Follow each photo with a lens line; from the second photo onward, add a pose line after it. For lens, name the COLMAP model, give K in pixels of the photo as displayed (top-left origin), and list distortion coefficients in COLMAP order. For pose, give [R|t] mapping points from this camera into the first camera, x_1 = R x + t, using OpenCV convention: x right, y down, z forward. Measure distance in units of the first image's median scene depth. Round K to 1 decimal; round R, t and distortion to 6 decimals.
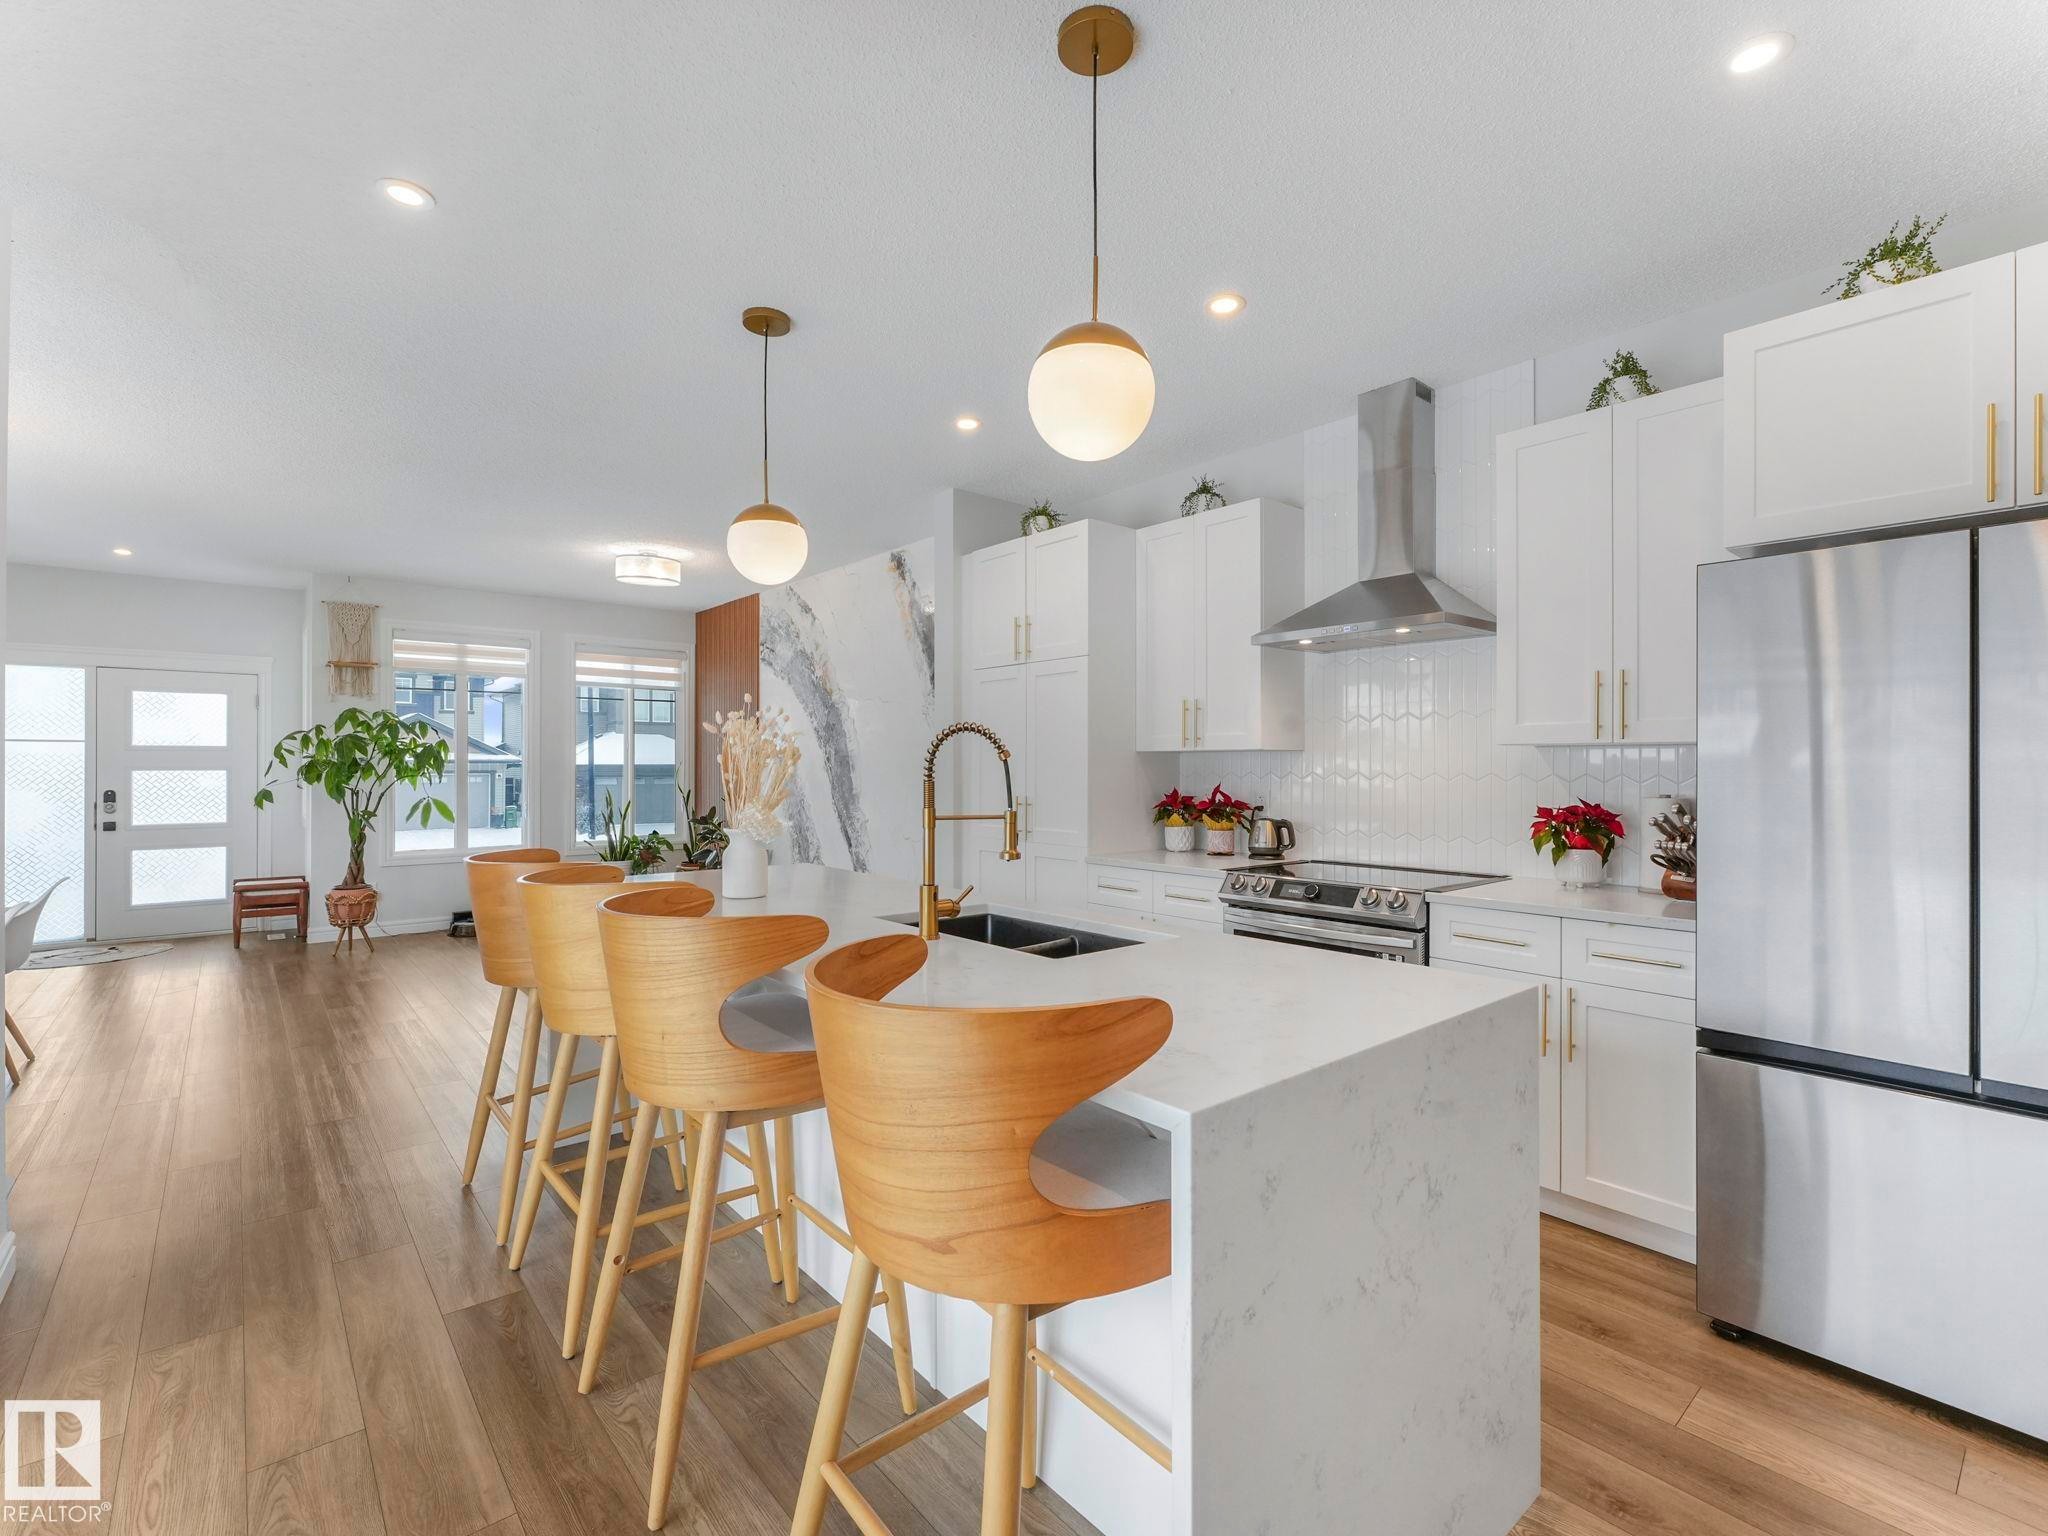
lens RADIAL K [[937.3, 0, 1027.5], [0, 937.3, 757.0], [0, 0, 1]] dist [-0.001878, -0.000740]
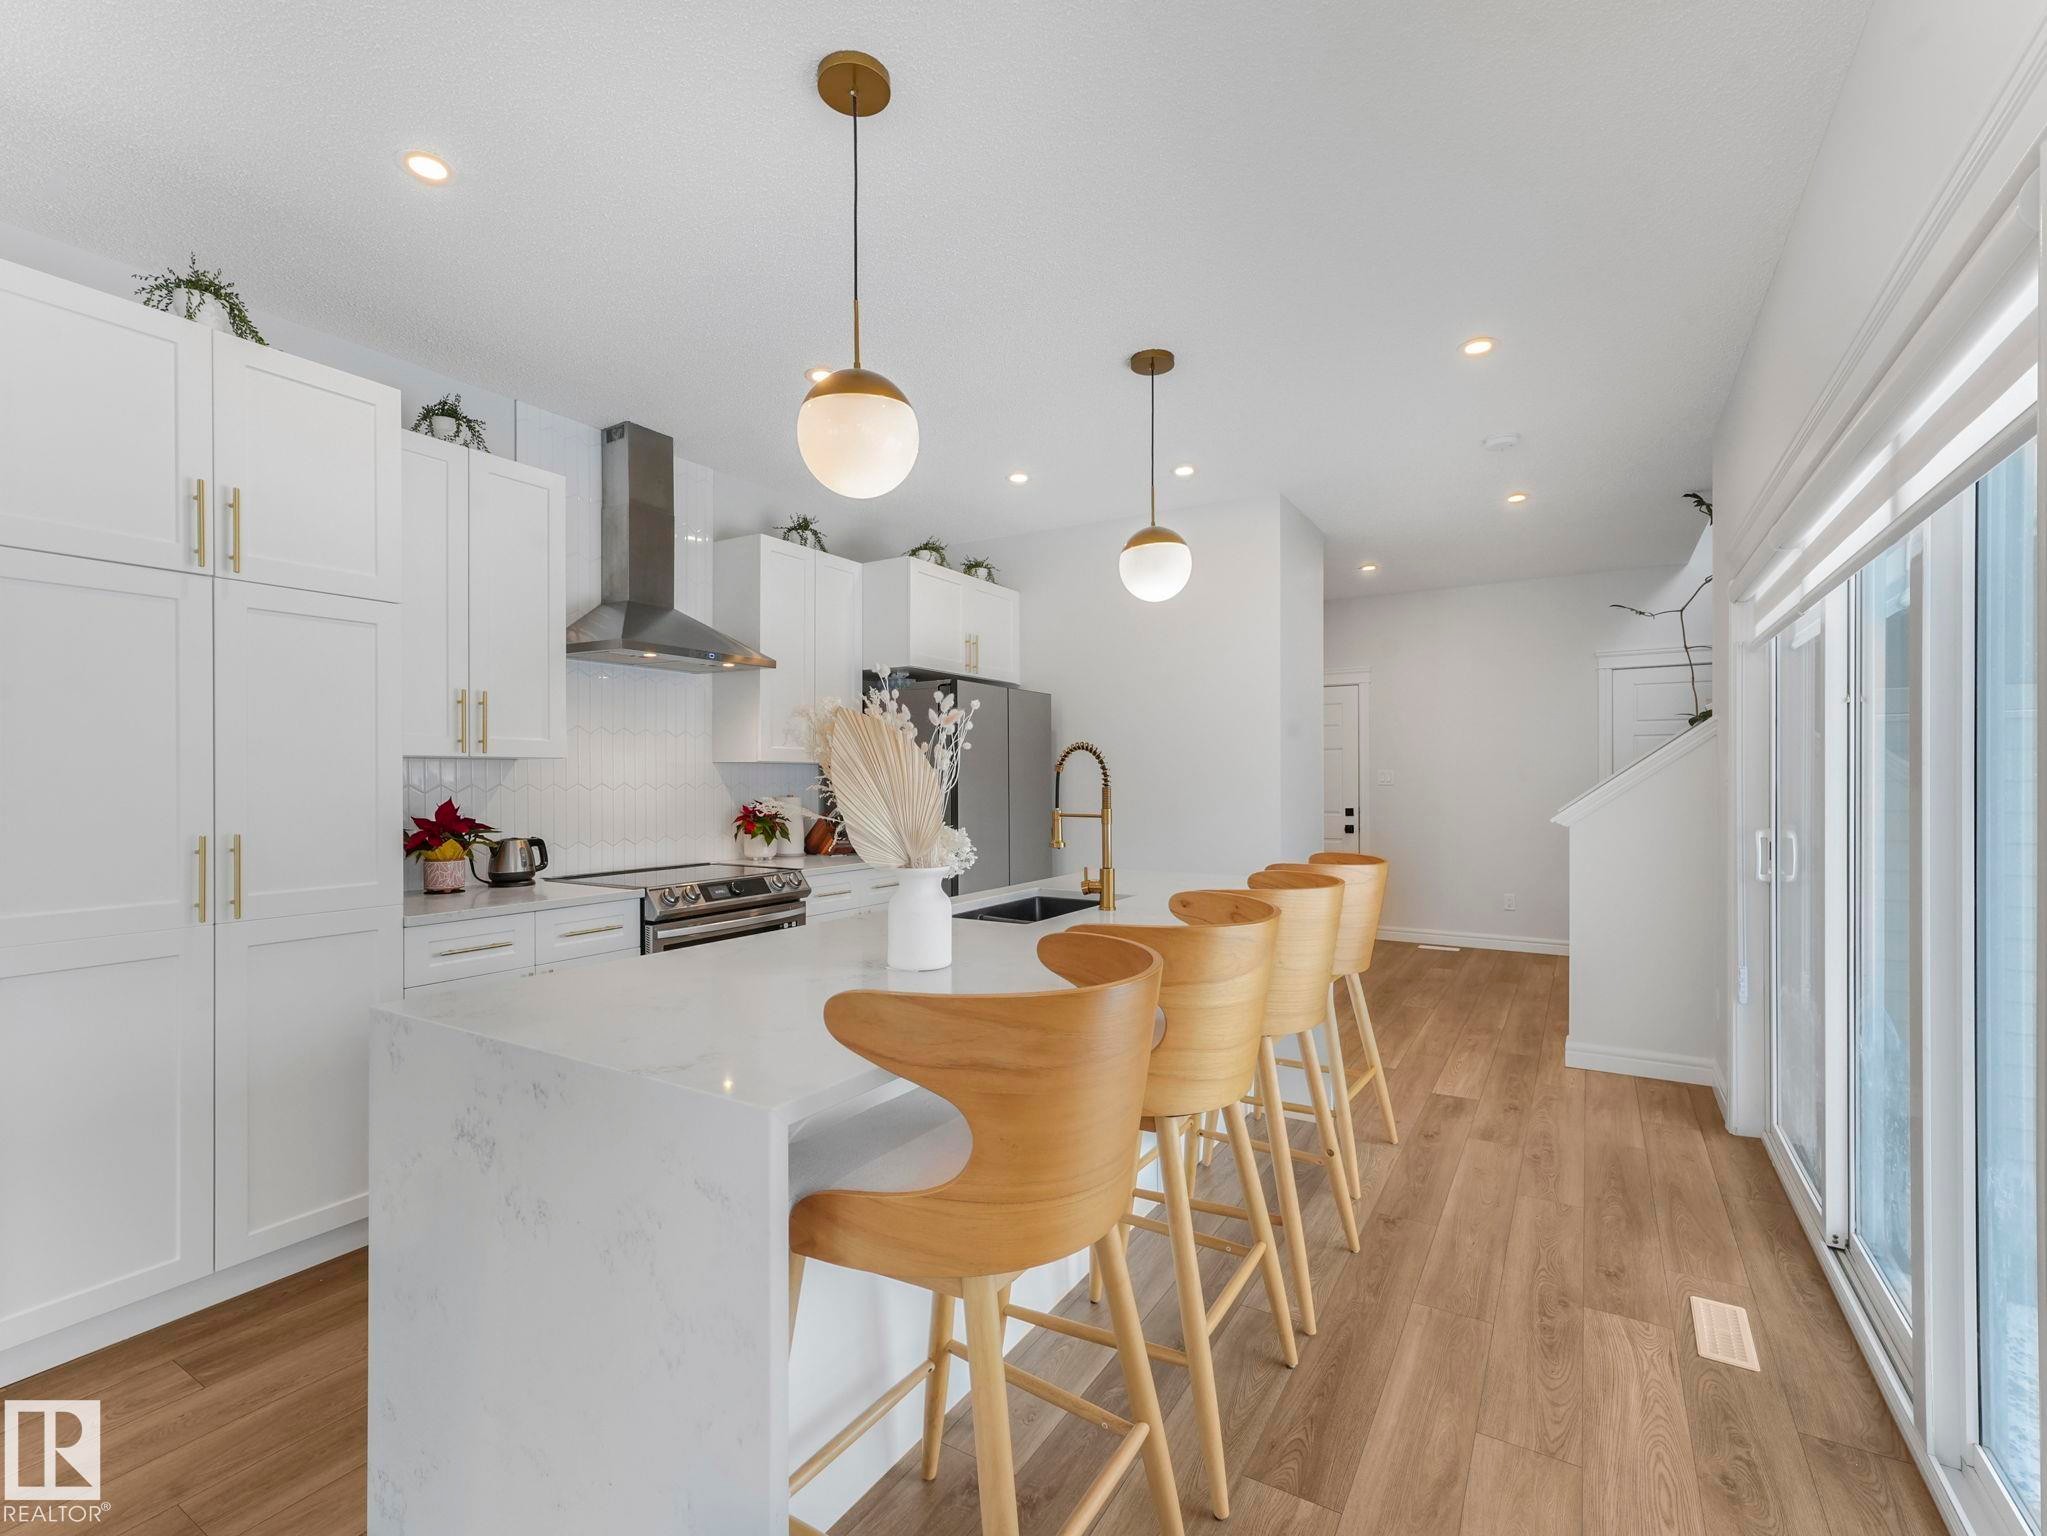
lens RADIAL K [[936.9, 0, 1021.8], [0, 936.9, 779.4], [0, 0, 1]] dist [-0.001878, -0.000740]
pose [[-0.318710, 0.000587, 0.947852, -1.531334], [-0.005604, 0.999981, -0.002504, 0.024194], [-0.947836, -0.006110, -0.318701, 1.816969]]
